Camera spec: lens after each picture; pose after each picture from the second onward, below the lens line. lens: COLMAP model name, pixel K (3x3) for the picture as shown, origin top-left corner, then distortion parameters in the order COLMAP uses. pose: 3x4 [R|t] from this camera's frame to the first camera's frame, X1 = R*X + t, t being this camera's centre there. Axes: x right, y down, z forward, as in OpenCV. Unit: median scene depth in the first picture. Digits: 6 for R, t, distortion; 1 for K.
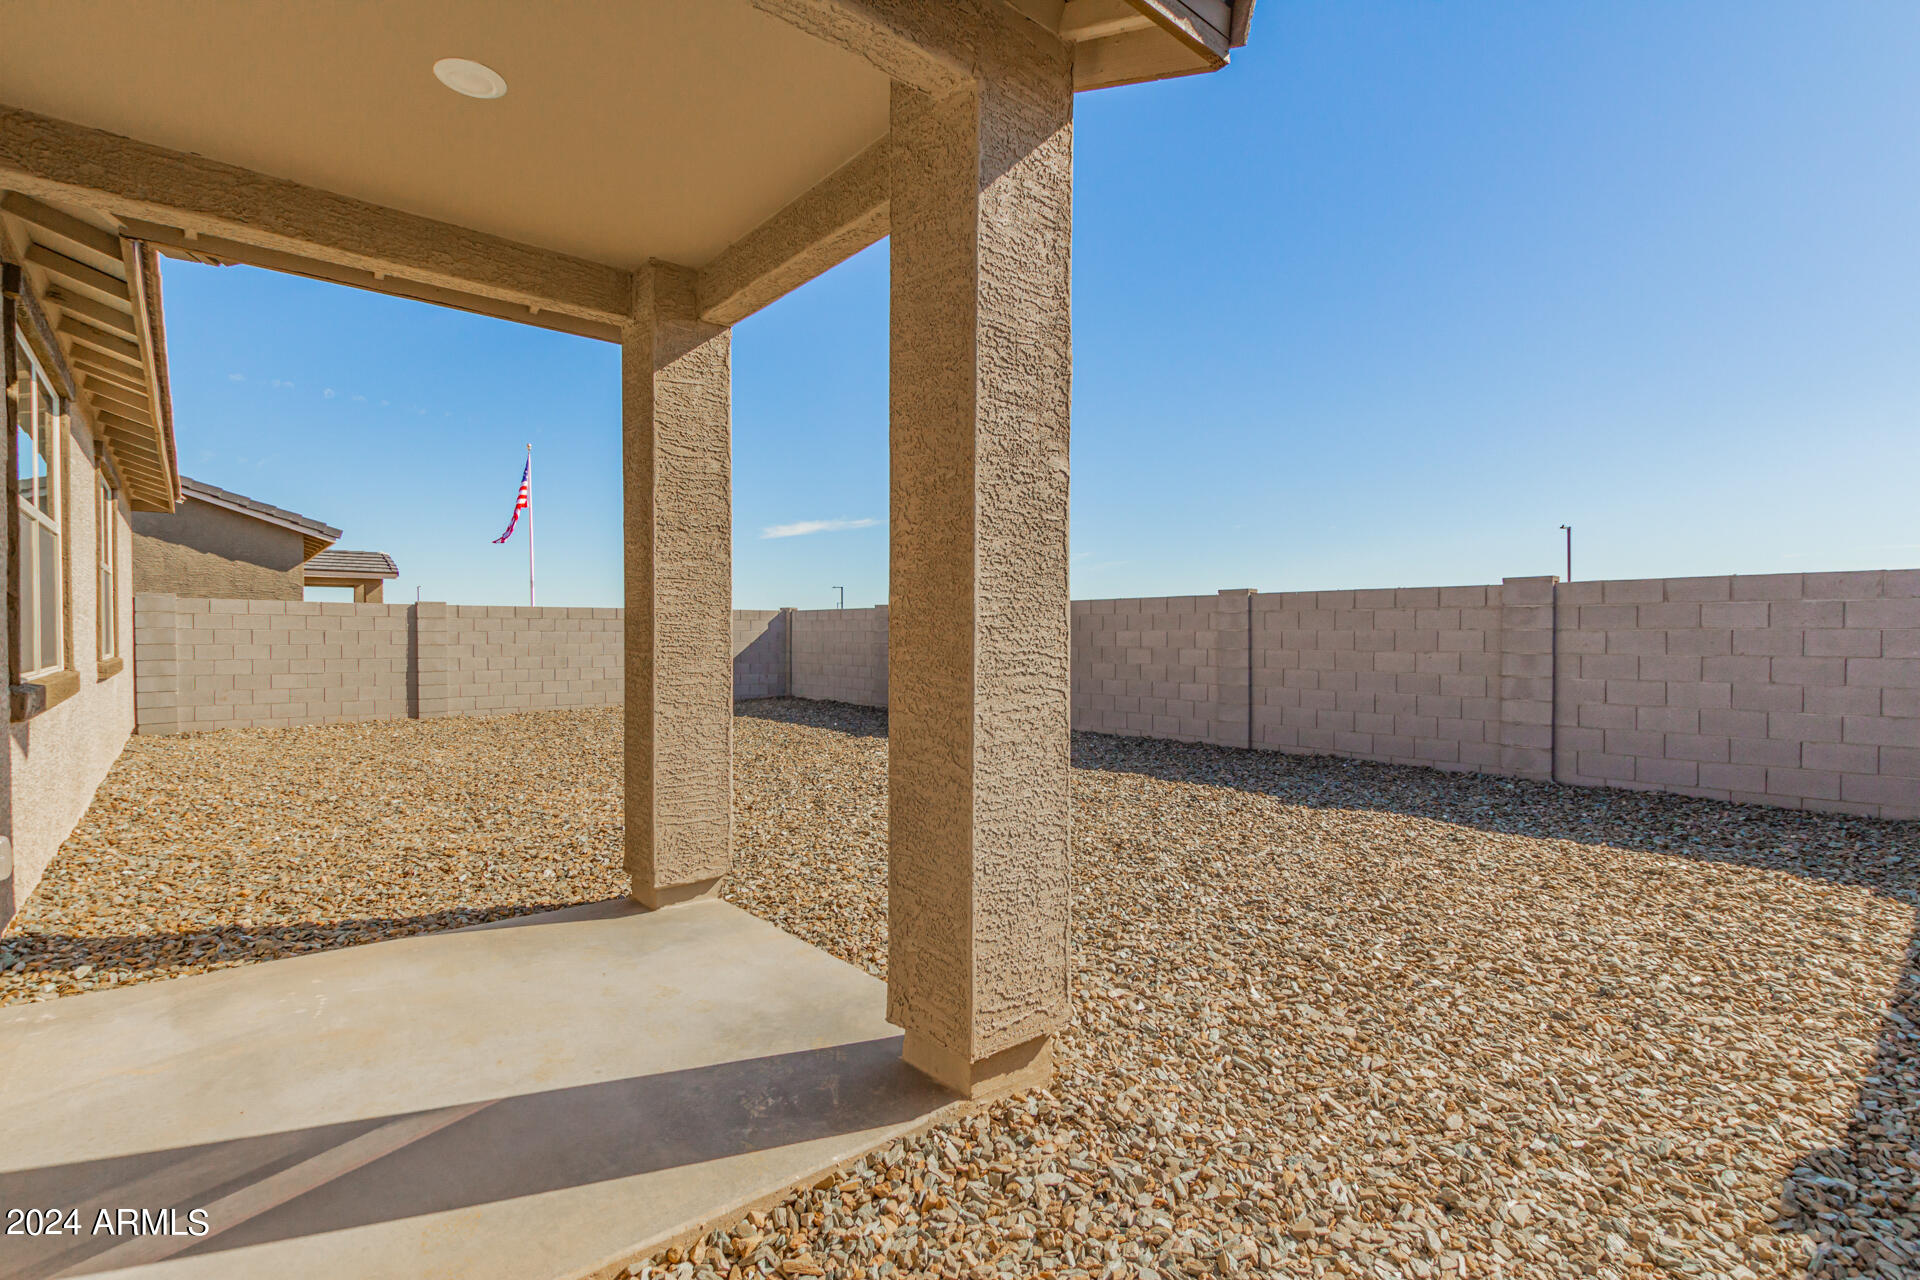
lens RADIAL K [[890.3, 0, 956.5], [0, 890.3, 637.9], [0, 0, 1]] dist [0.002817, -0.000784]
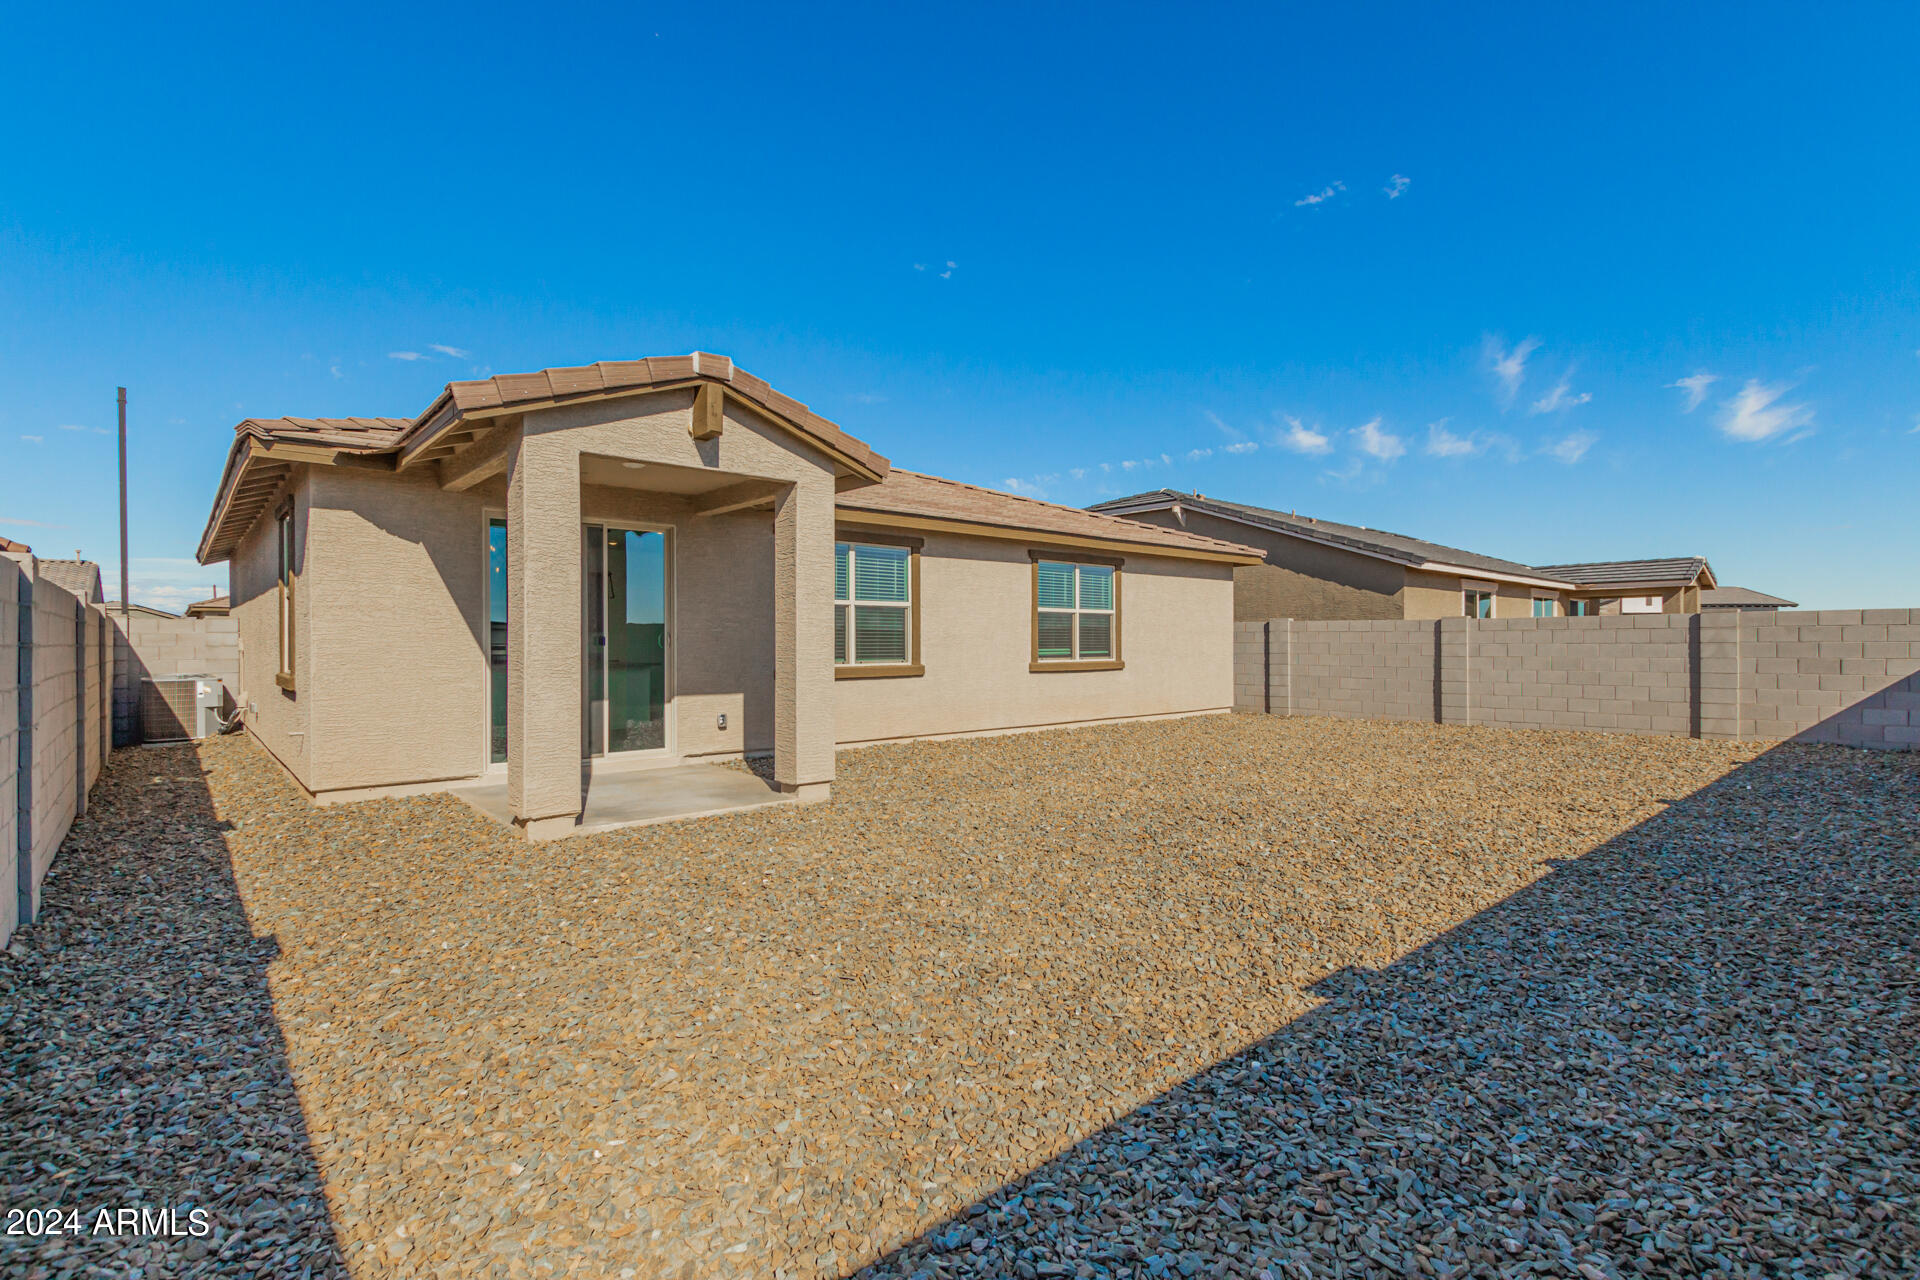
lens RADIAL K [[890.3, 0, 958.1], [0, 890.3, 643.4], [0, 0, 1]] dist [0.002817, -0.000784]
pose [[0.019851, -0.002714, -0.999799, 0.477067], [-0.010193, 0.999944, -0.002916, 0.001142], [0.999751, 0.010249, 0.019822, 0.385664]]
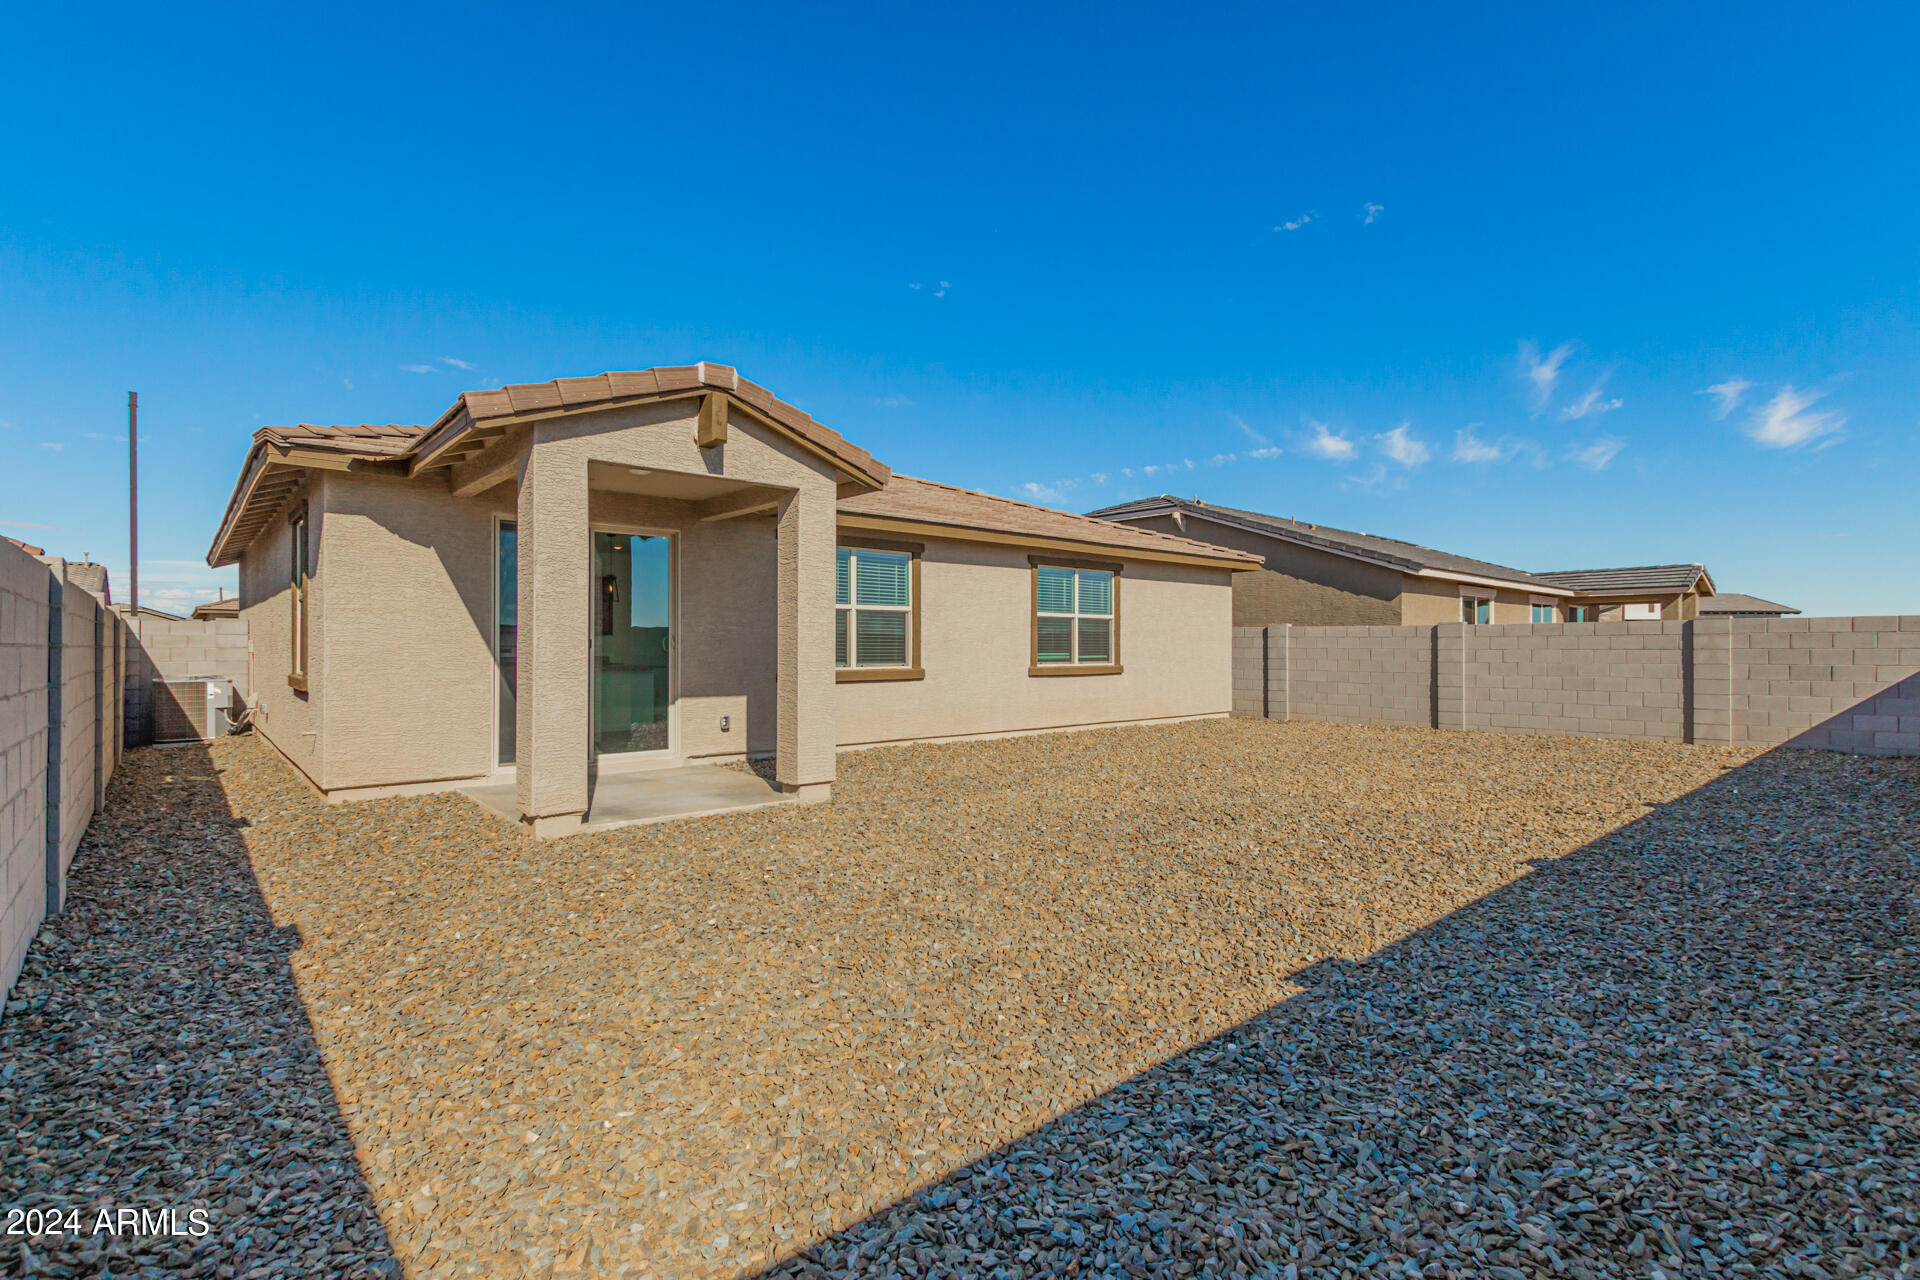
lens RADIAL K [[890.3, 0, 959.0], [0, 890.3, 642.7], [0, 0, 1]] dist [0.002817, -0.000784]
pose [[0.017913, -0.008614, -0.999802, 0.487787], [-0.013358, 0.999872, -0.008854, 0.001679], [0.999750, 0.013514, 0.017795, 0.387901]]
